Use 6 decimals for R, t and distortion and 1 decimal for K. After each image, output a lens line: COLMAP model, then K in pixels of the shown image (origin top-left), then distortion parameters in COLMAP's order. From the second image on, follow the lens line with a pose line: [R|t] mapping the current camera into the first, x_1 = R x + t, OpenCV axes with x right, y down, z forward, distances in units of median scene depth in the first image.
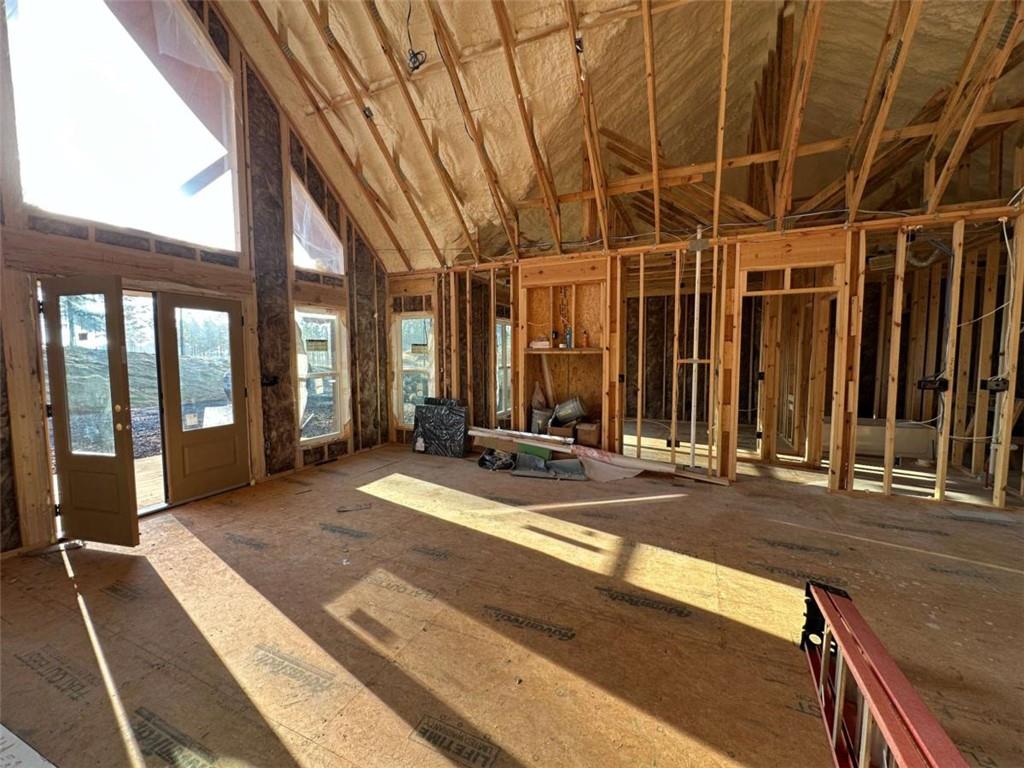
lens RADIAL K [[407.1, 0, 508.1], [0, 407.1, 383.3], [0, 0, 1]] dist [-0.001978, 0.000288]
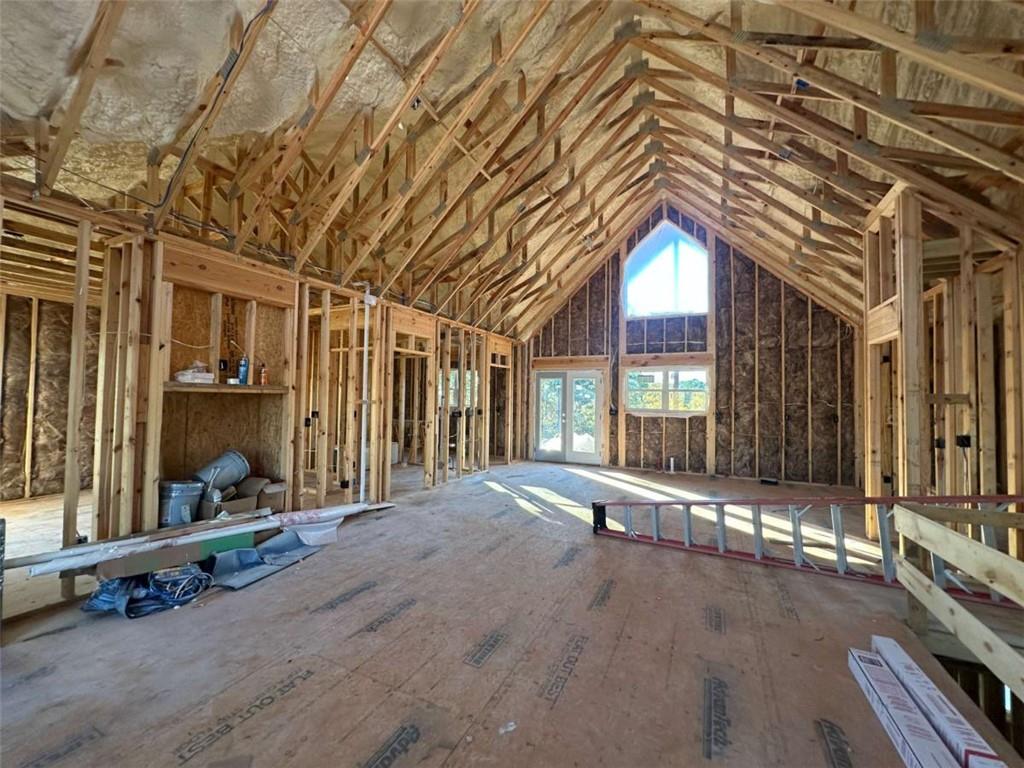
lens RADIAL K [[407.1, 0, 512.4], [0, 407.1, 384.0], [0, 0, 1]] dist [-0.001978, 0.000288]
pose [[0.022275, 0.035709, 0.999114, -0.584550], [0.053512, 0.997887, -0.036858, -0.037758], [-0.998319, 0.054286, 0.020317, 0.532025]]
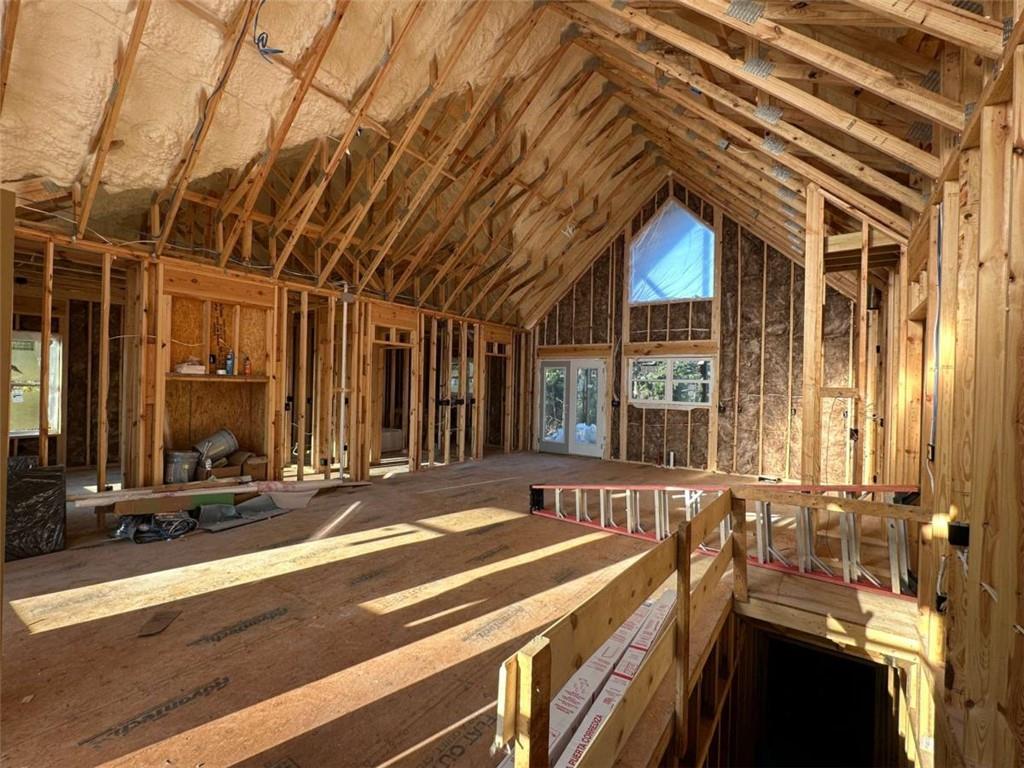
lens RADIAL K [[461.0, 0, 512.2], [0, 461.0, 383.8], [0, 0, 1]] dist [-0.002815, -0.000071]
pose [[0.171855, 0.009042, 0.985081, -0.757410], [0.044107, 0.998884, -0.016864, -0.024812], [-0.984134, 0.046347, 0.171265, 0.240829]]
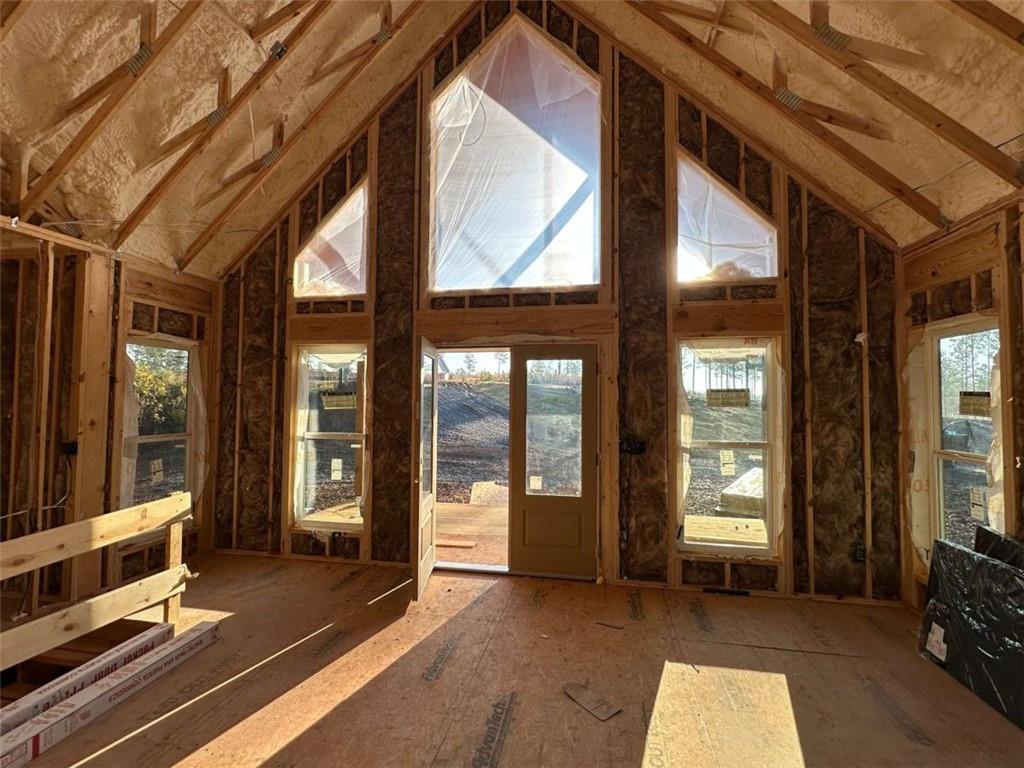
lens RADIAL K [[461.0, 0, 509.7], [0, 461.0, 383.0], [0, 0, 1]] dist [-0.002815, -0.000071]
pose [[0.242913, -0.030159, -0.969579, 0.152171], [-0.077049, 0.995759, -0.050277, -0.057488], [0.966983, 0.086918, 0.239559, 0.535372]]
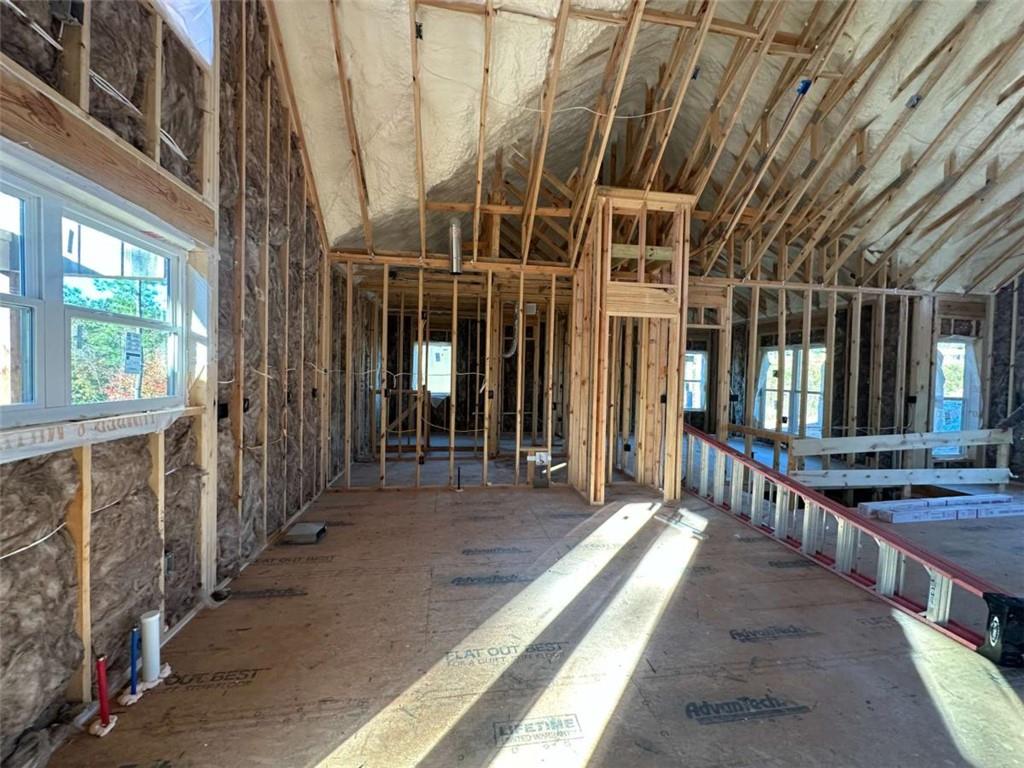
lens RADIAL K [[407.1, 0, 515.7], [0, 407.1, 383.2], [0, 0, 1]] dist [-0.001978, 0.000288]
pose [[-0.828844, 0.000424, -0.559479, 0.933604], [-0.055656, 0.994977, 0.083205, -0.025551], [0.556704, 0.100103, -0.824657, 0.403201]]
